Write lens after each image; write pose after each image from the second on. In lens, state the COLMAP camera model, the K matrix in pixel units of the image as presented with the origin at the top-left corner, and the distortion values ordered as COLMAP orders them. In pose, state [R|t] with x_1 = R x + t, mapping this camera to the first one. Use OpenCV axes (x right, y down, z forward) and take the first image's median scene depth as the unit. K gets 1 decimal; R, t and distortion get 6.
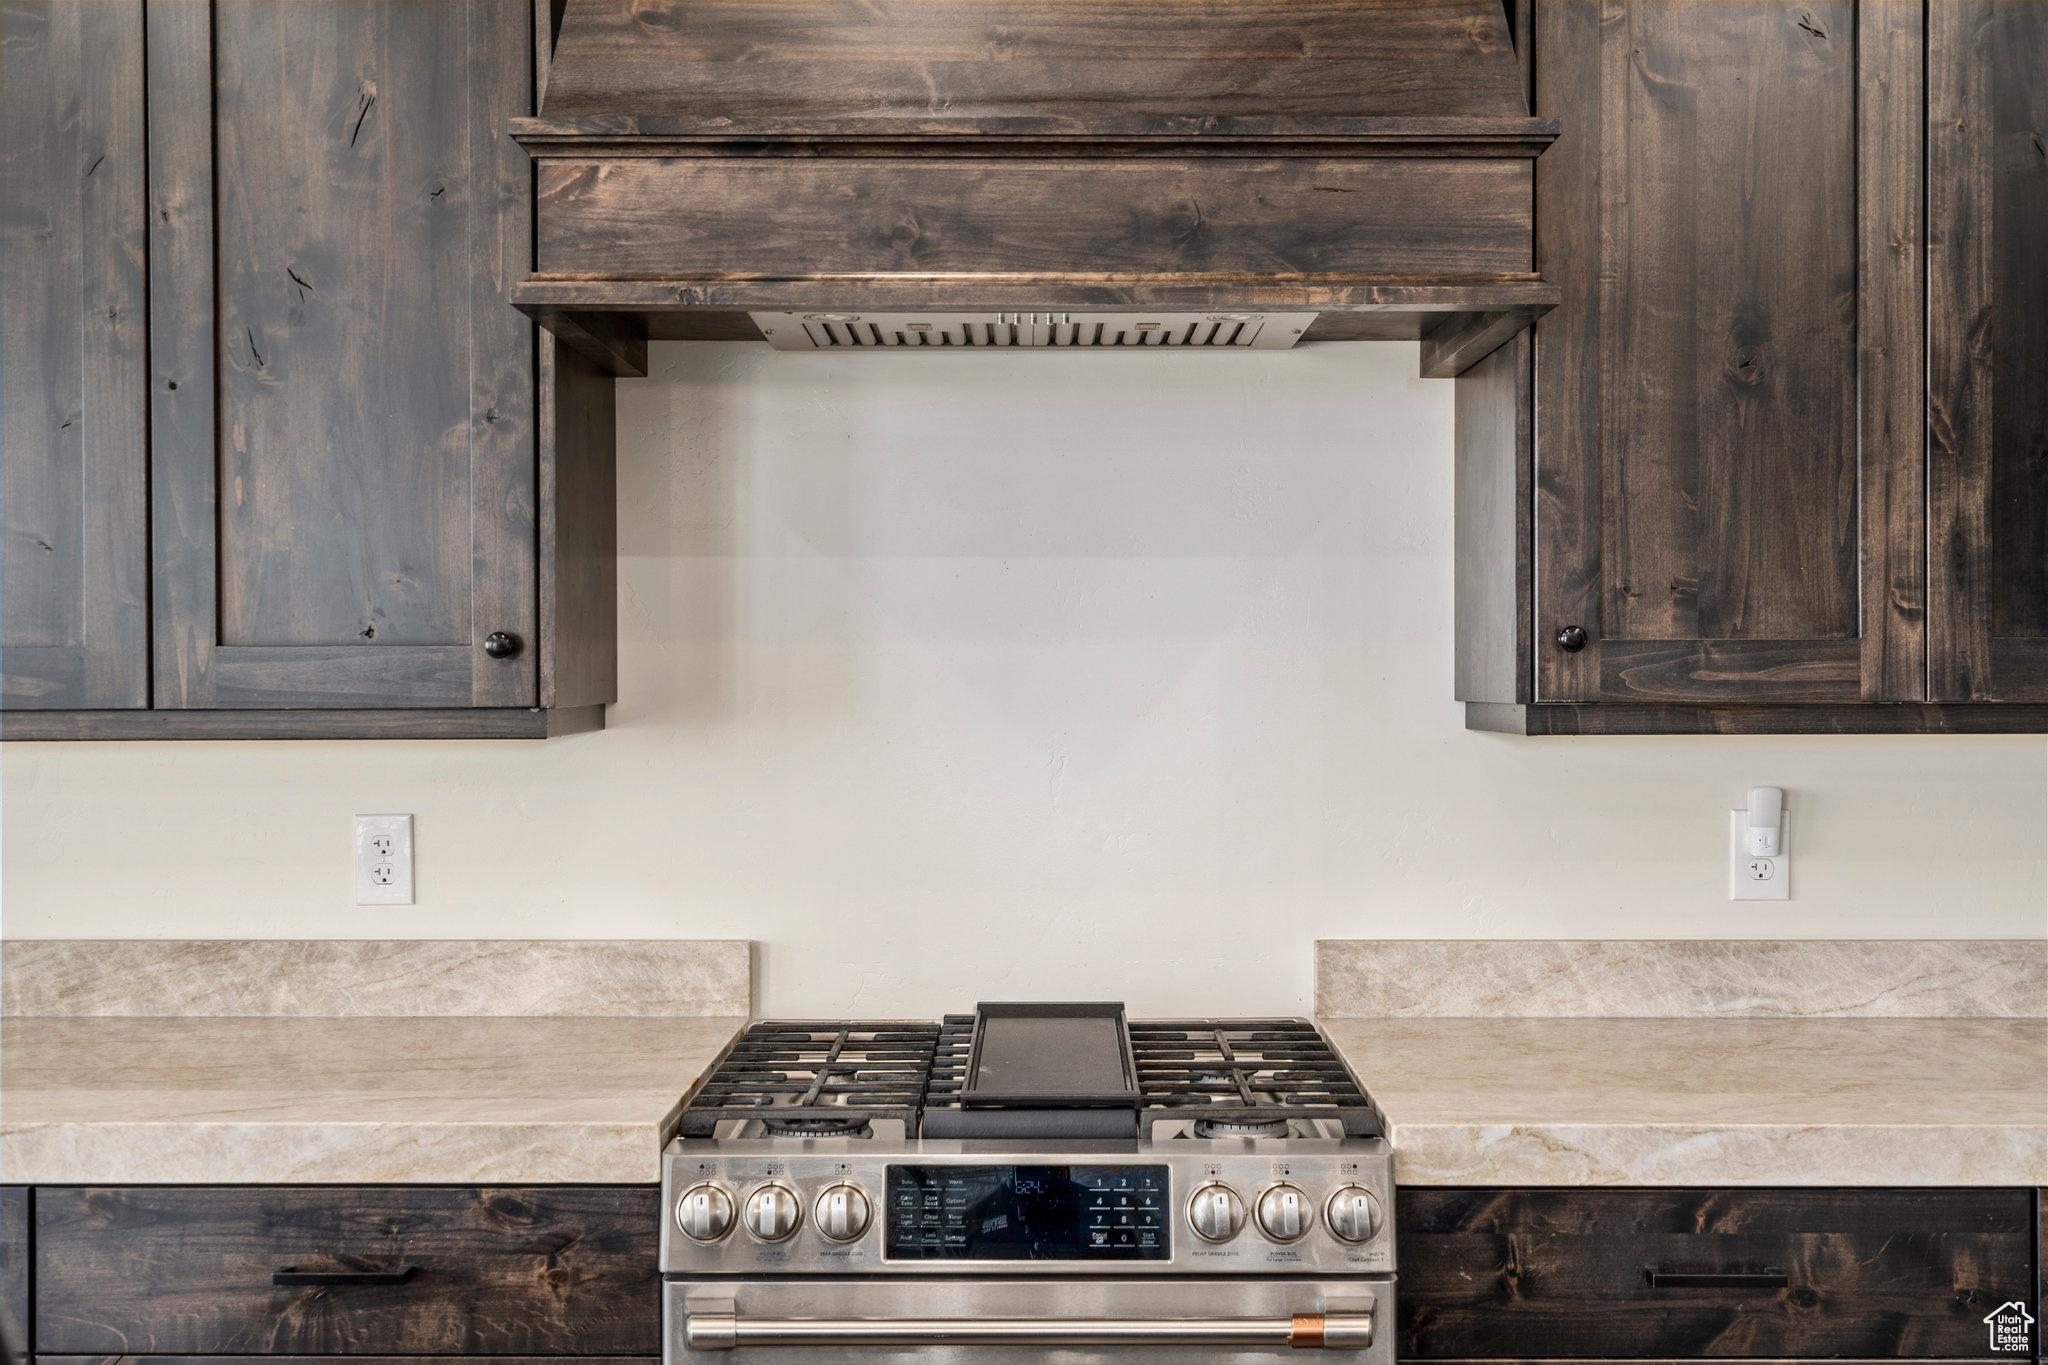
lens RADIAL K [[2007.3, 0, 1016.4], [0, 2007.3, 680.2], [0, 0, 1]] dist [0.006442, 0.000000]
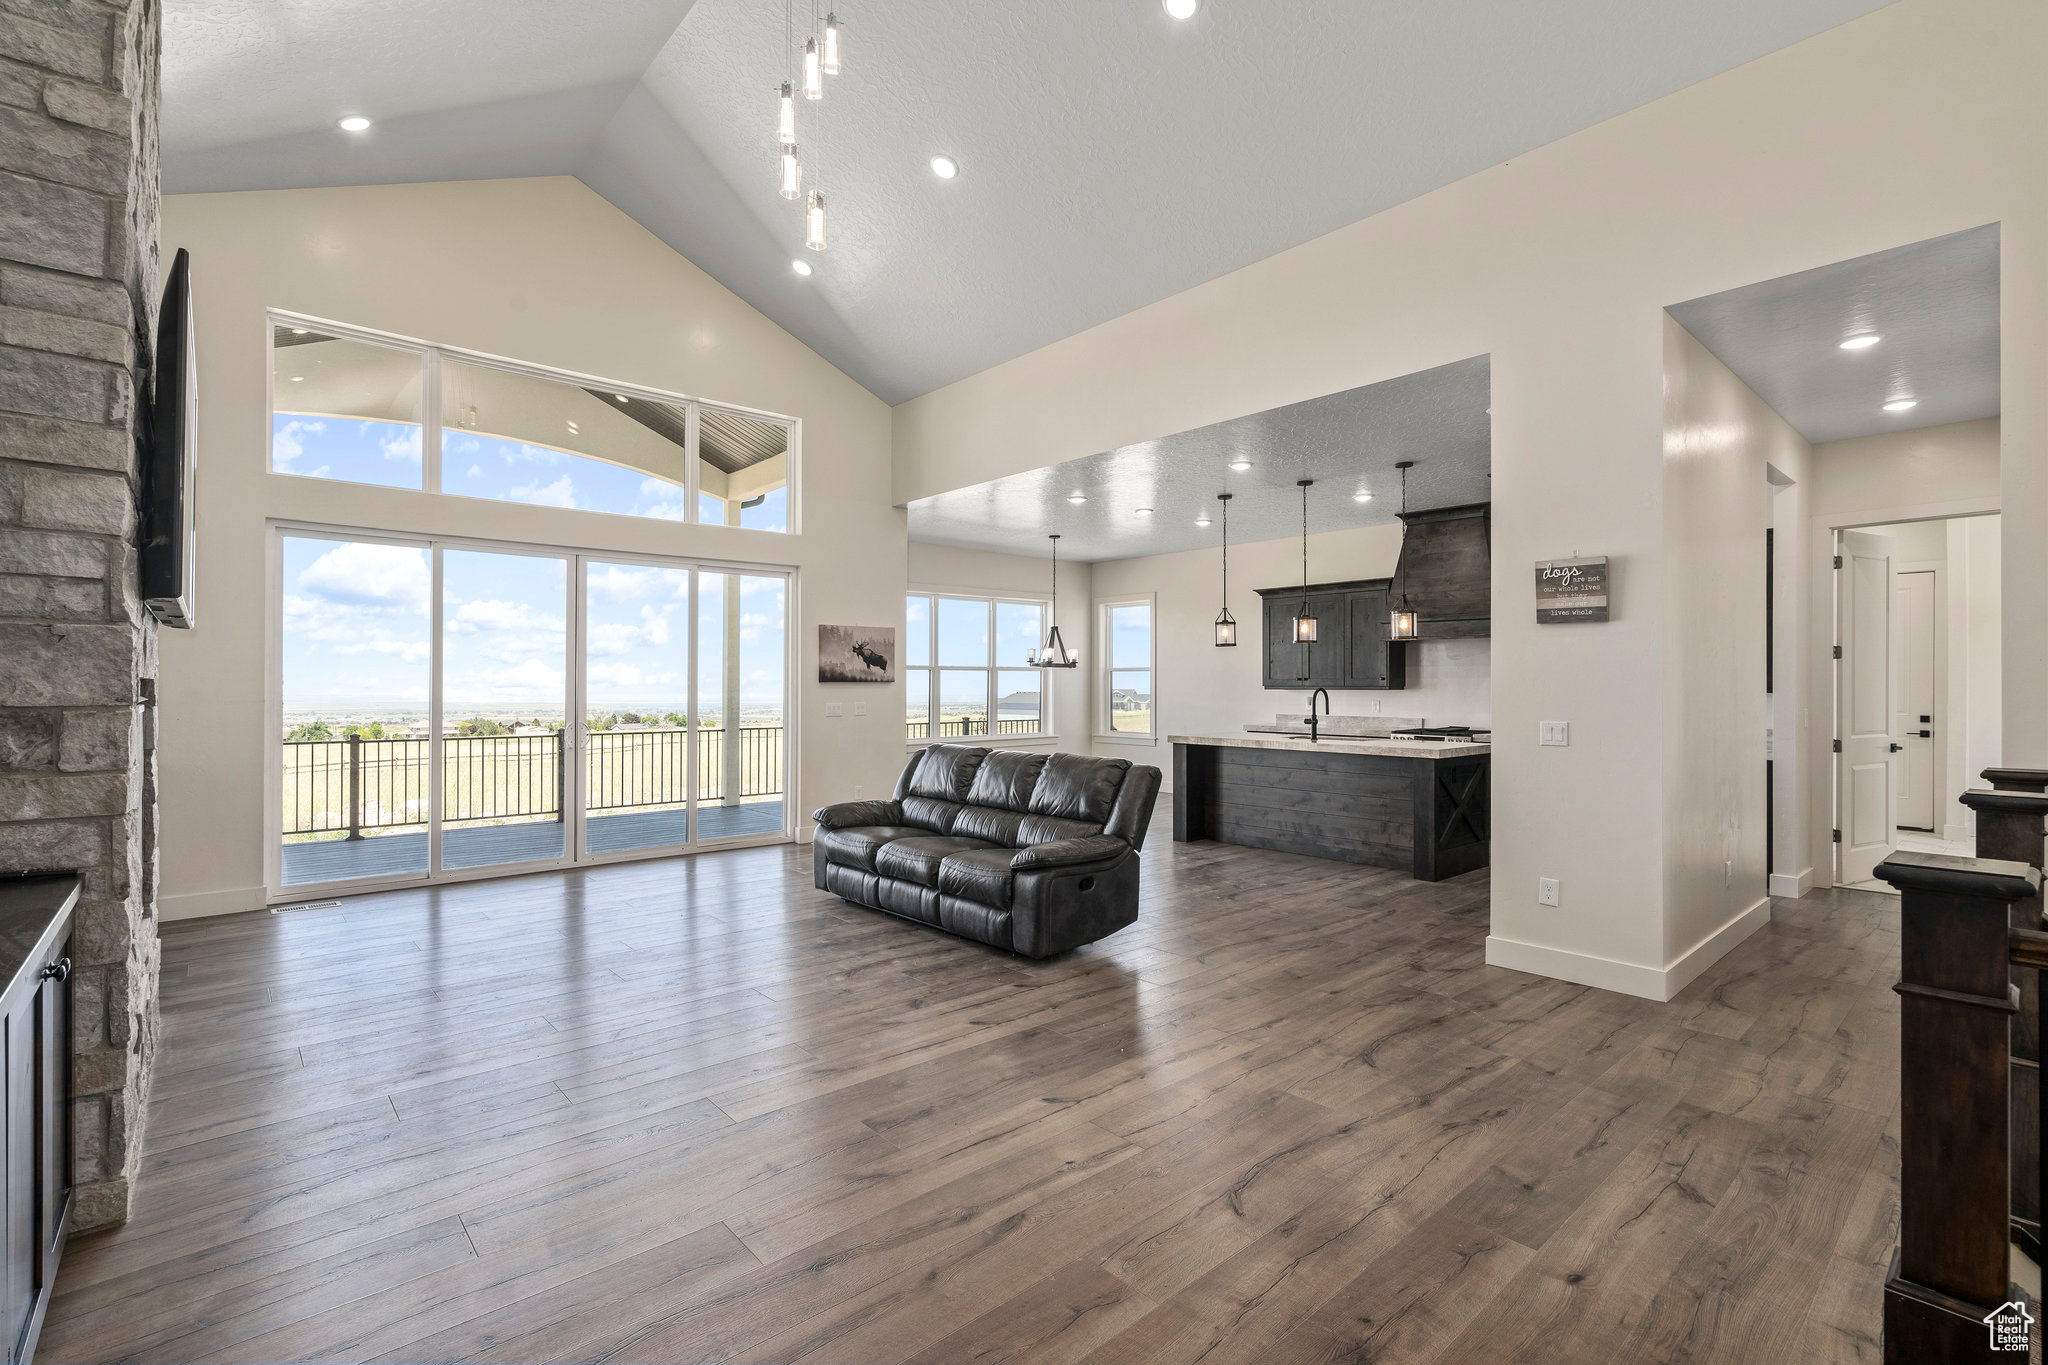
lens RADIAL K [[922.9, 0, 1018.6], [0, 922.9, 684.0], [0, 0, 1]] dist [-0.007354, 0.002951]
pose [[0.663509, 0.004636, -0.748154, 1.618123], [-0.008673, 0.999961, -0.001495, 0.023393], [0.748118, 0.007480, 0.663524, -2.700184]]
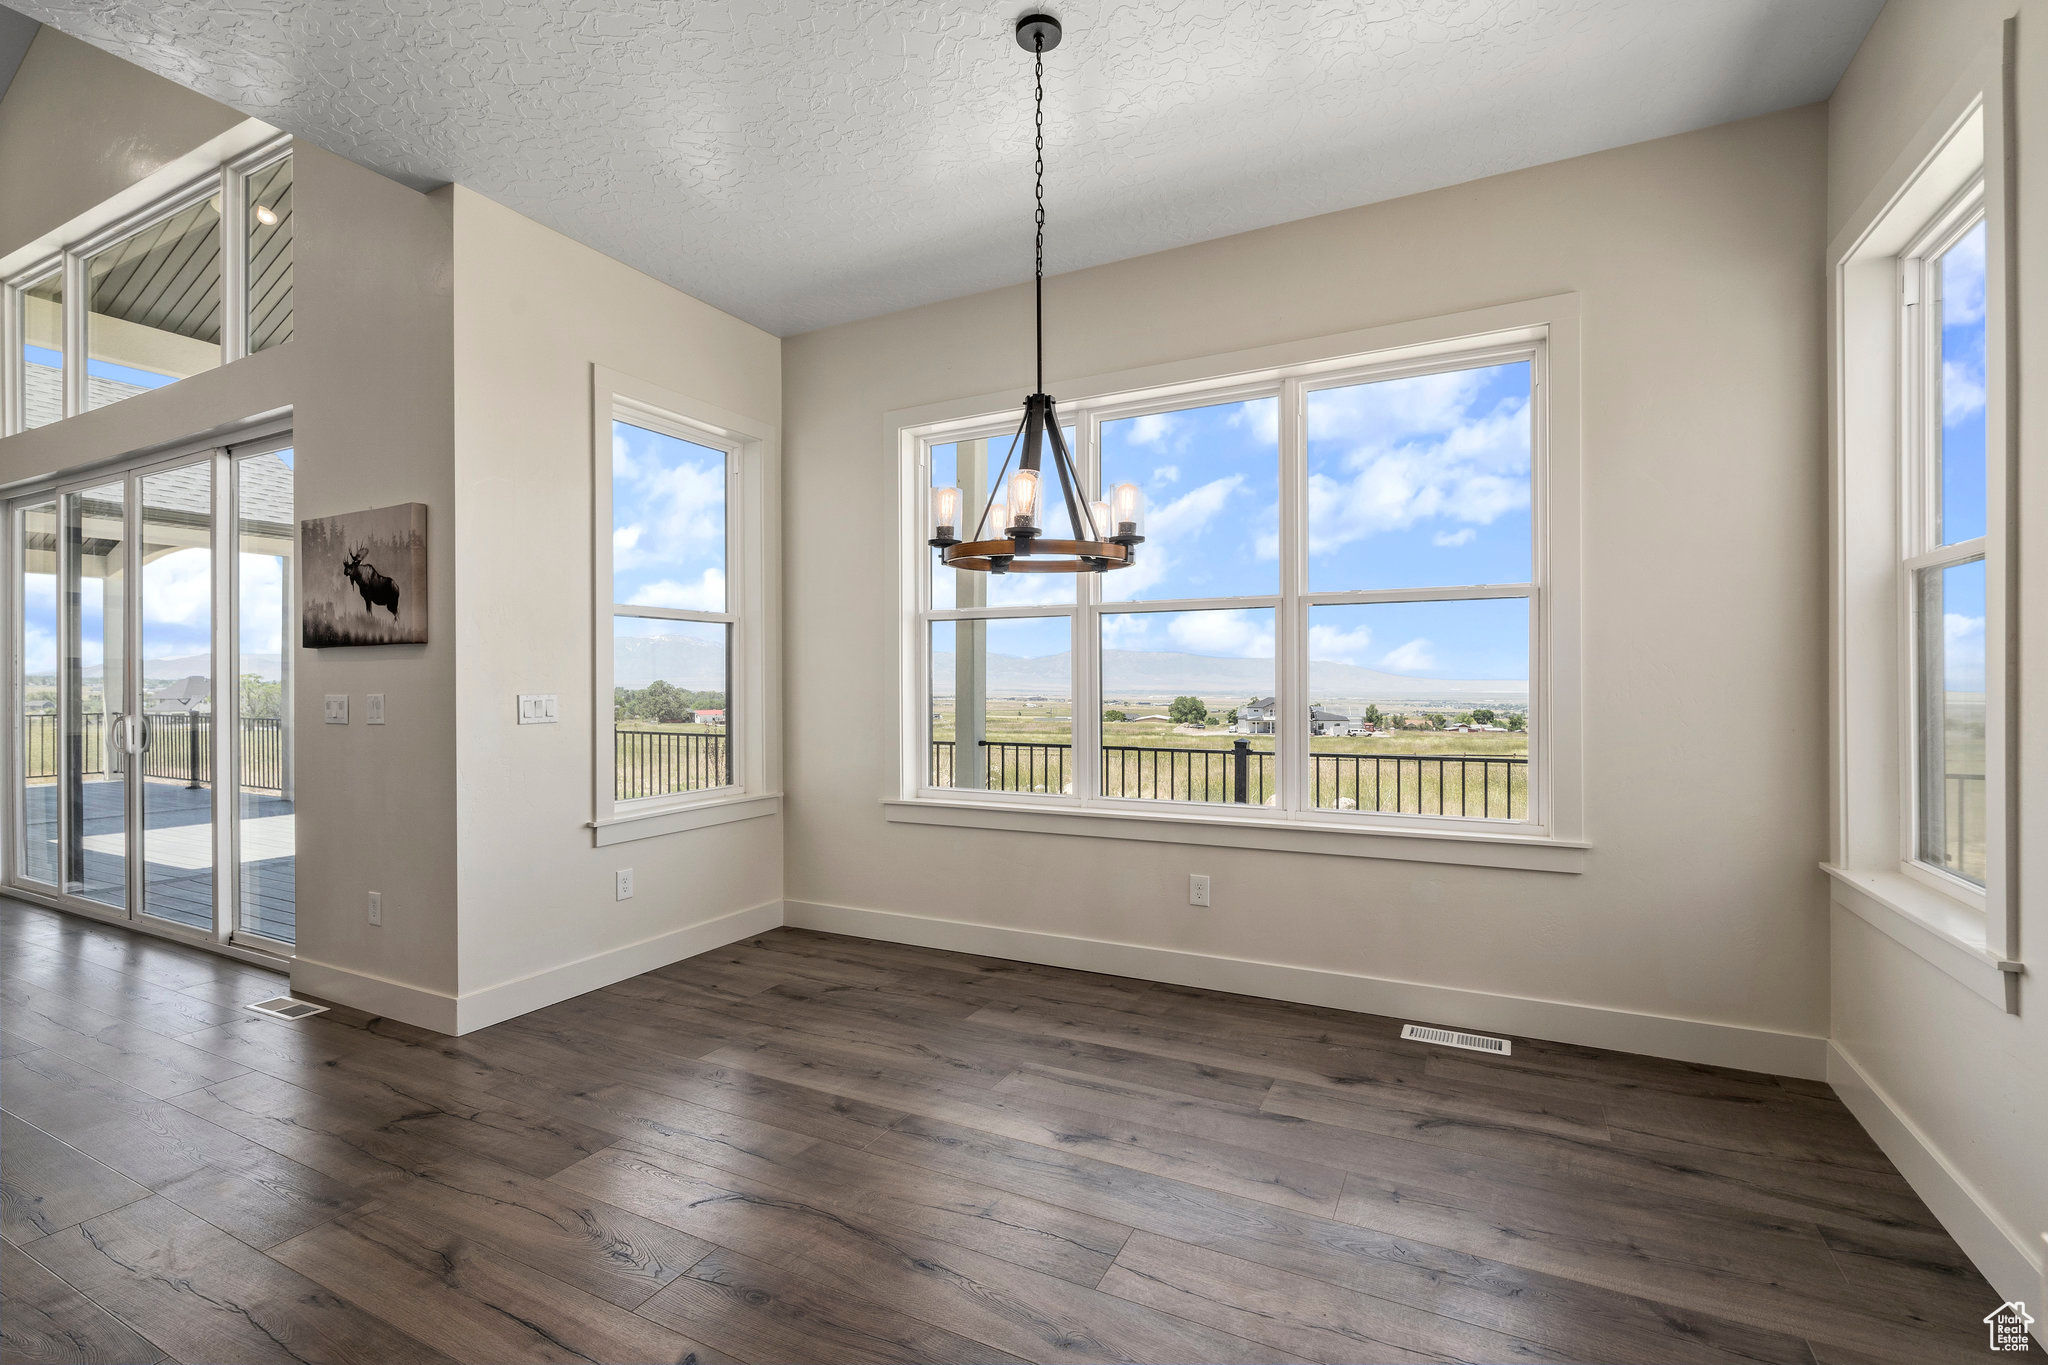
lens RADIAL K [[922.9, 0, 1024.9], [0, 922.9, 686.6], [0, 0, 1]] dist [-0.007354, 0.002951]
pose [[-0.452549, 0.010269, -0.891680, -0.572240], [-0.000801, 0.999929, 0.011922, 0.062696], [0.891739, 0.006110, -0.452509, 0.767039]]
